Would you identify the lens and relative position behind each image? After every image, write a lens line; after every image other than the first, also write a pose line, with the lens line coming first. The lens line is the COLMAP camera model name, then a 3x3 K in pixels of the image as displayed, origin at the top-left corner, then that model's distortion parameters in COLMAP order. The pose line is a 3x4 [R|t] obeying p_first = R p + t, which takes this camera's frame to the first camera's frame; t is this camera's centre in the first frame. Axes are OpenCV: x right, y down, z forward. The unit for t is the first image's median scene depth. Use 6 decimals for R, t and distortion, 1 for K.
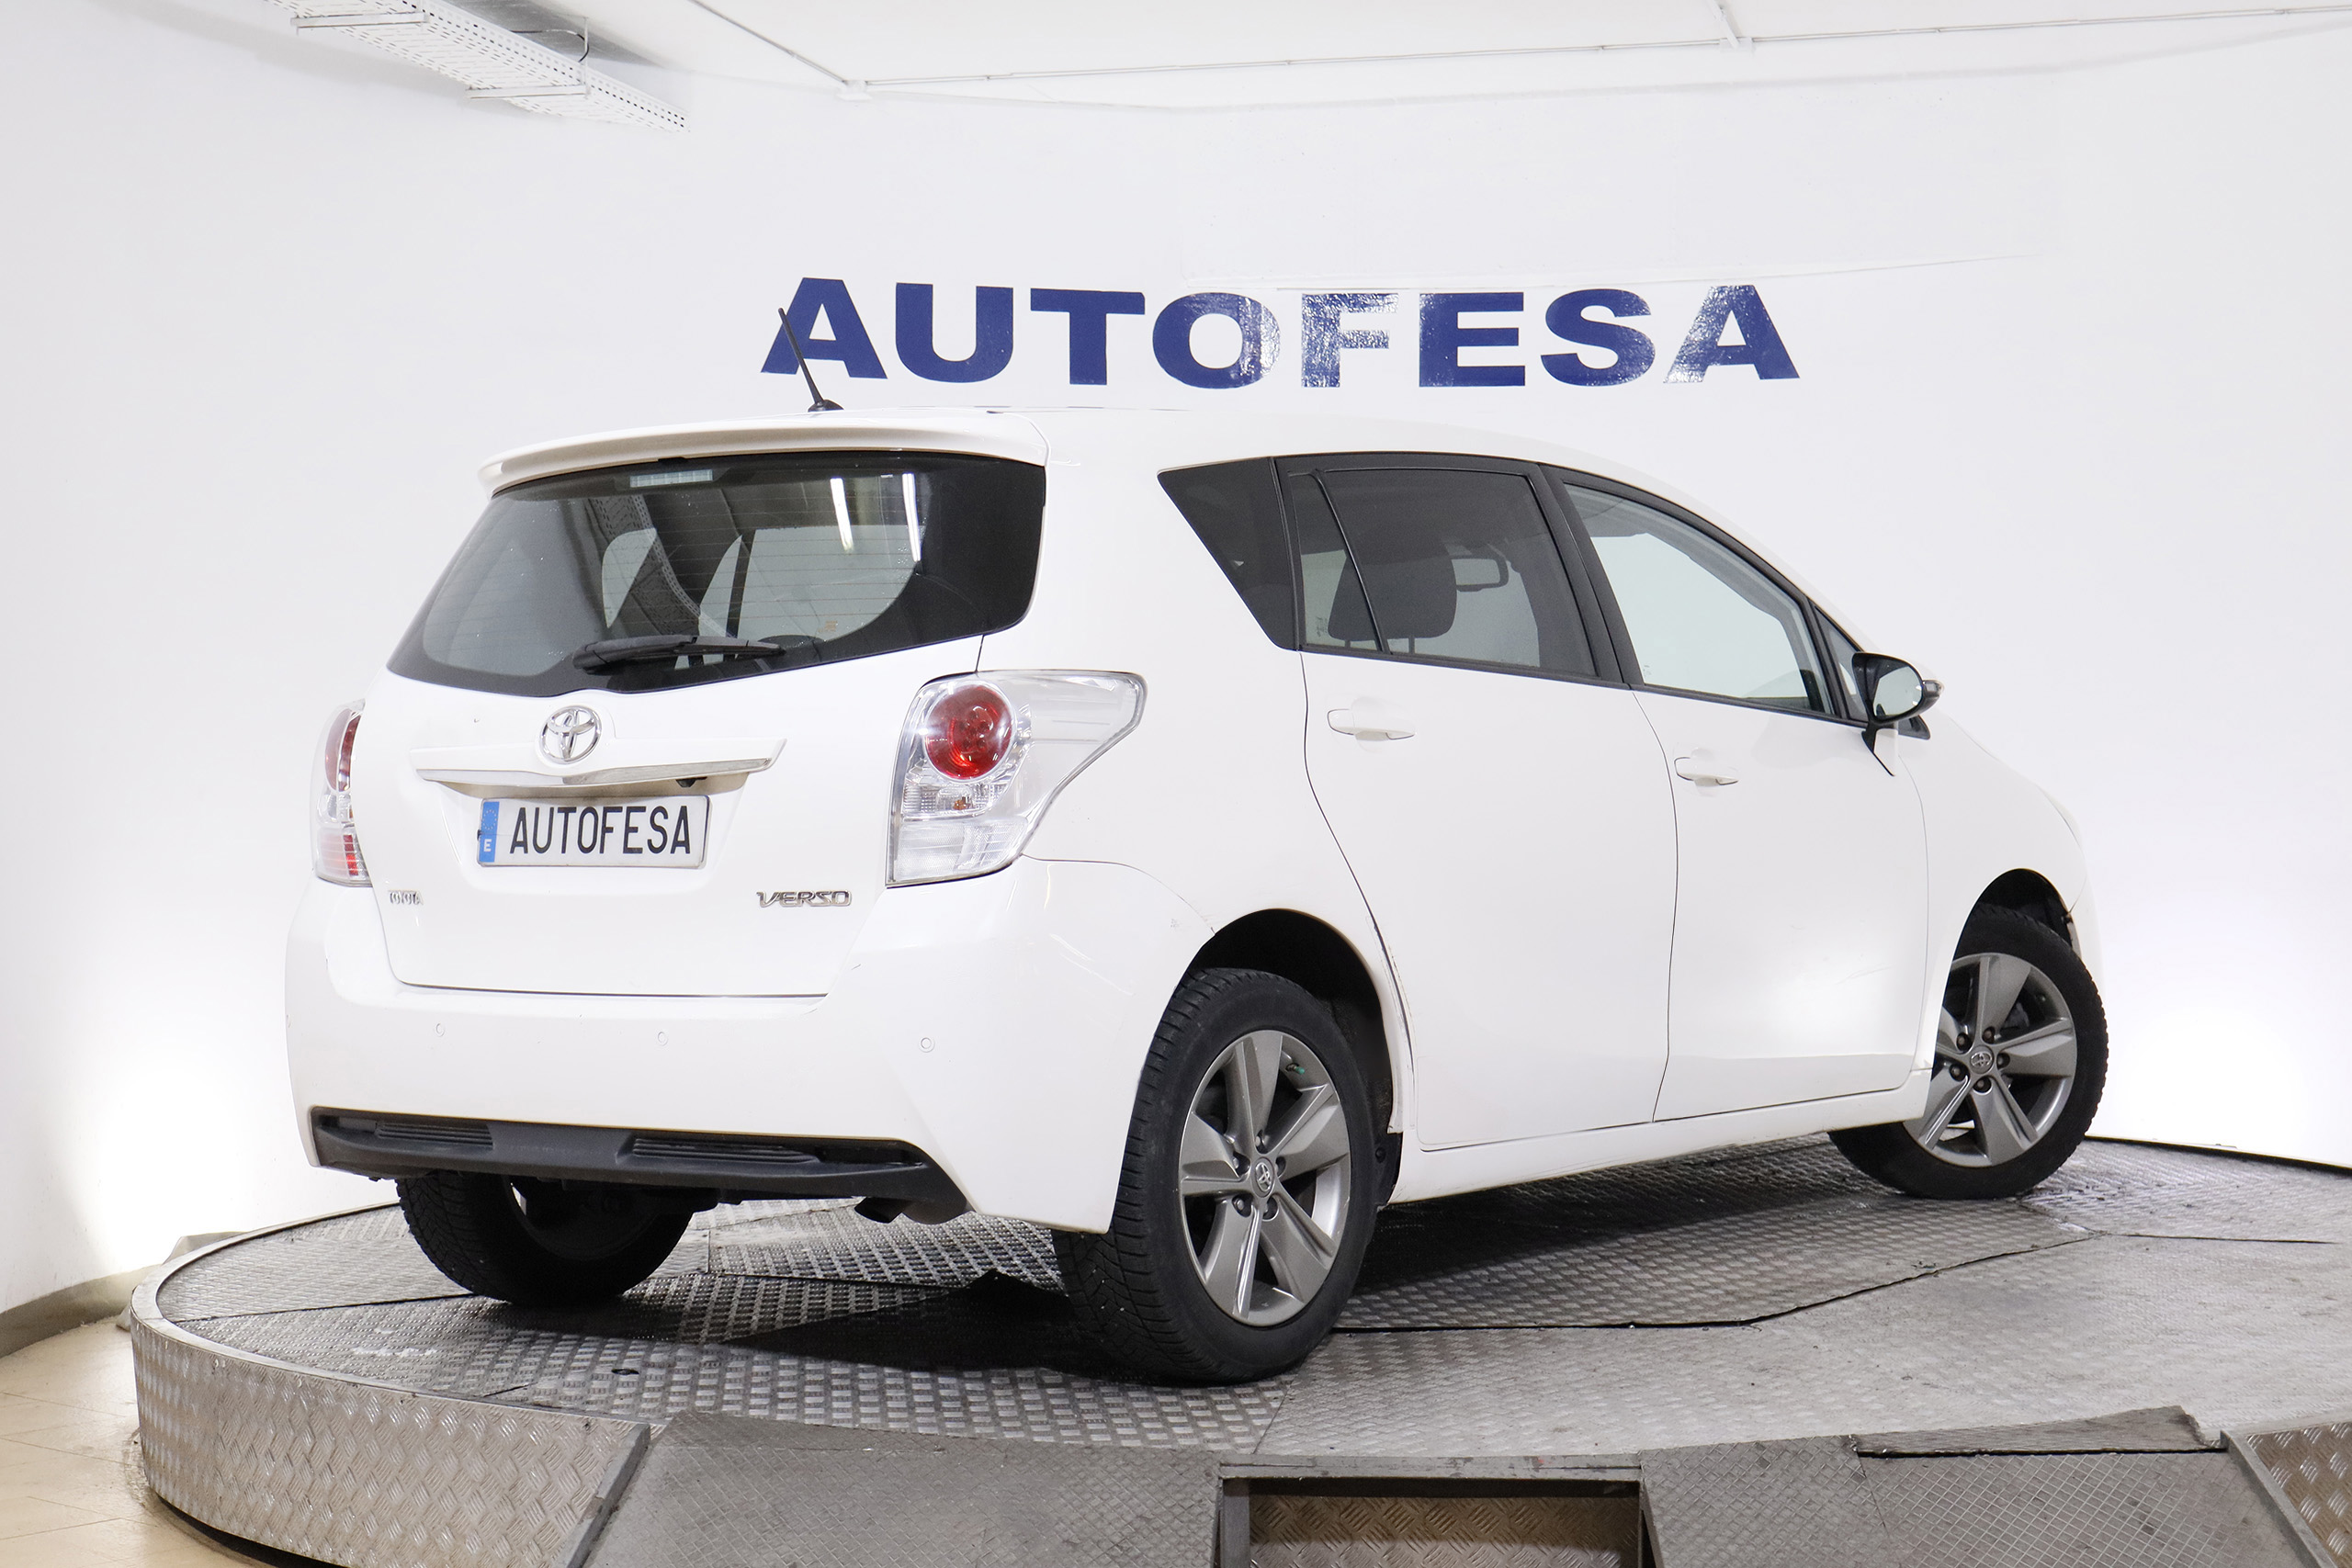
lens RADIAL K [[3961.7, 0, 1176.0], [0, 3961.7, 784.0], [0, 0, 1]] dist [0.076277, -0.089458]
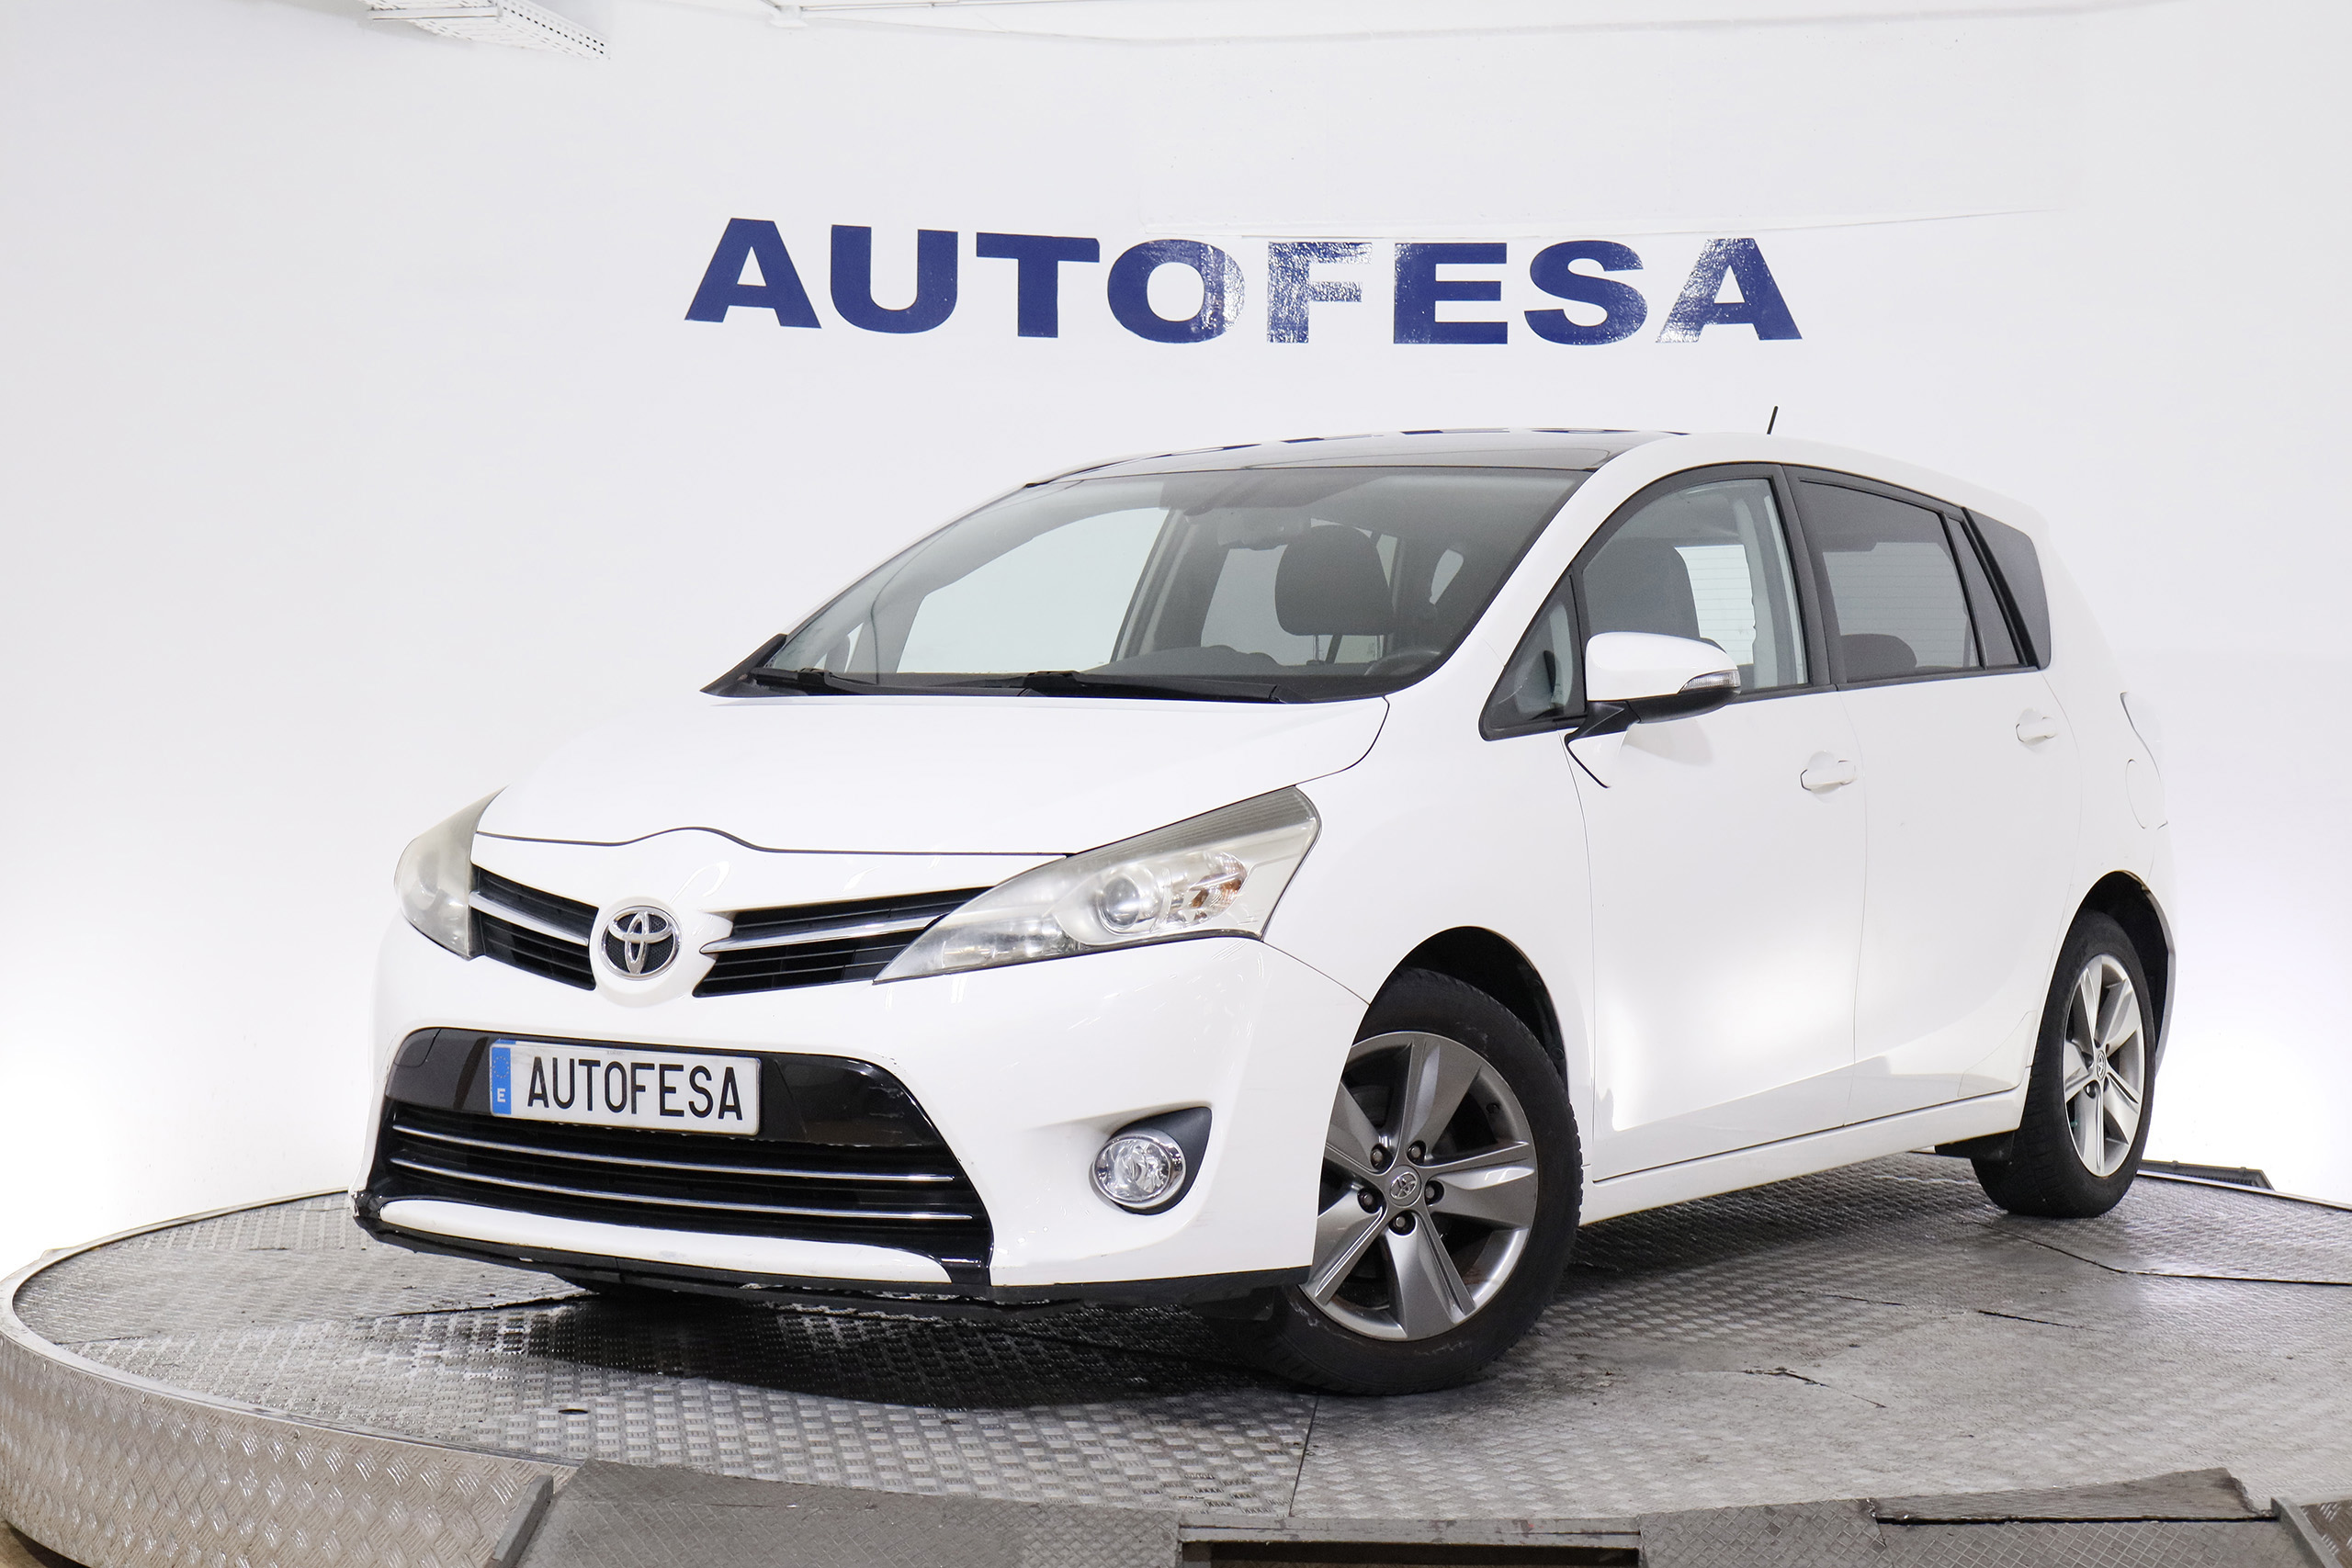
lens RADIAL K [[4174.8, 0, 1176.0], [0, 4174.8, 784.0], [0, 0, 1]] dist [0.073217, -0.110036]
pose [[0.999851, 0.009931, 0.014089, -0.002515], [-0.010022, 0.999929, 0.006423, -0.002751], [-0.014024, -0.006563, 0.999880, 0.020893]]
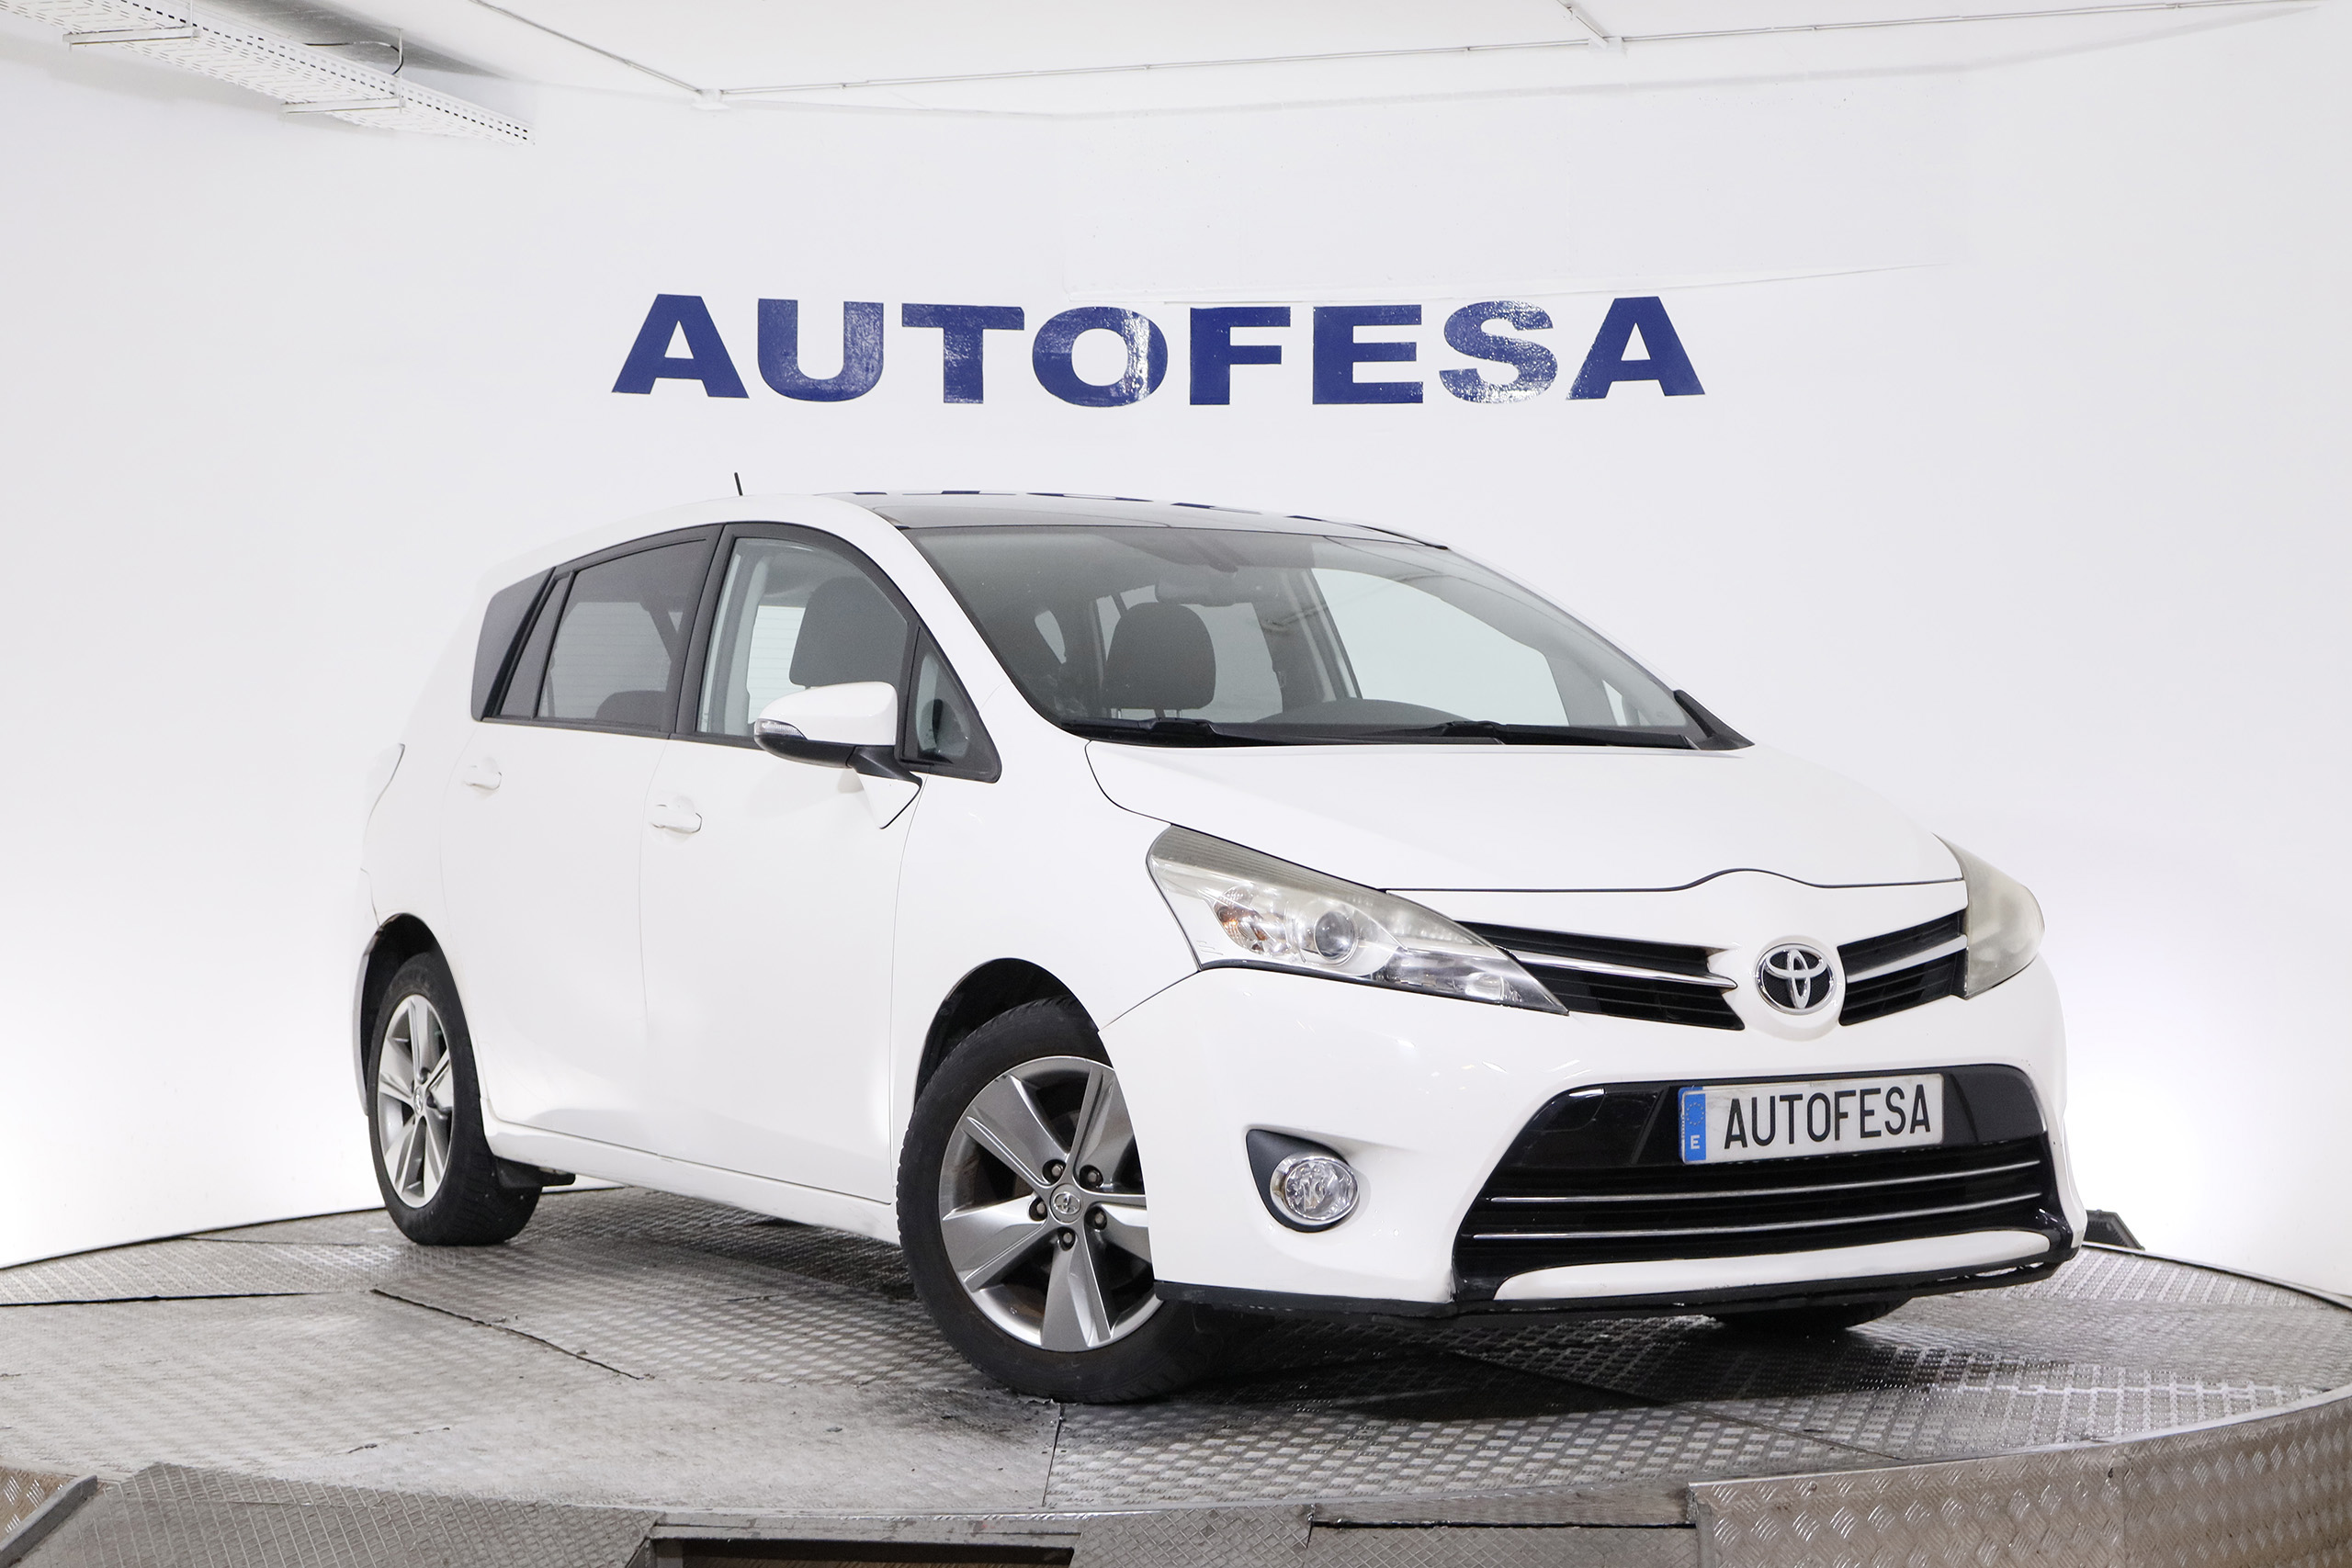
lens RADIAL K [[4250.7, 0, 1173.1], [0, 4250.7, 732.9], [0, 0, 1]] dist [0.082254, 0.001613]
pose [[0.996665, 0.002837, -0.081551, 0.114868], [-0.004486, 0.999789, -0.020056, -0.000957], [0.081477, 0.020355, 0.996467, -0.017323]]
